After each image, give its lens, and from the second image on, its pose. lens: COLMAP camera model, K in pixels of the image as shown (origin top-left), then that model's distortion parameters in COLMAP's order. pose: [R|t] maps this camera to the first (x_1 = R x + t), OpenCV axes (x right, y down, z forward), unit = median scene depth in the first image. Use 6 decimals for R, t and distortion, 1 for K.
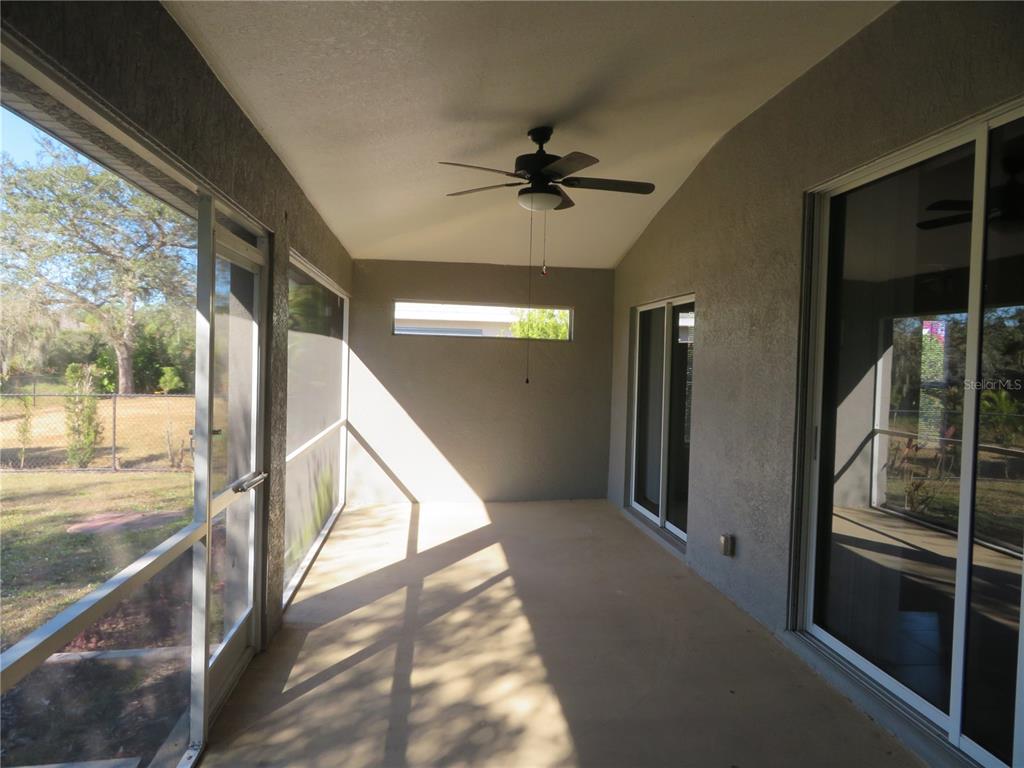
lens RADIAL K [[735.1, 0, 512.8], [0, 735.1, 383.0], [0, 0, 1]] dist [0.000478, -0.002037]
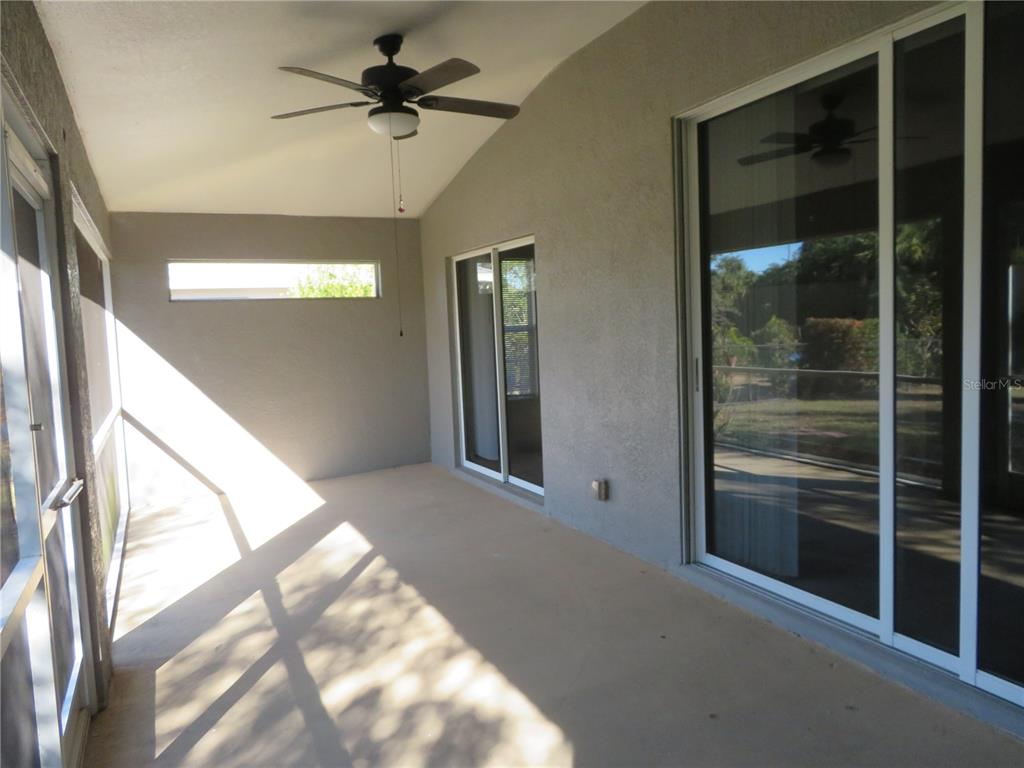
lens RADIAL K [[735.1, 0, 512.5], [0, 735.1, 381.9], [0, 0, 1]] dist [0.000478, -0.002037]
pose [[0.942597, -0.092666, 0.320817, -0.133794], [0.077650, 0.995215, 0.059316, 0.012133], [-0.324779, -0.030999, 0.945282, 0.132869]]
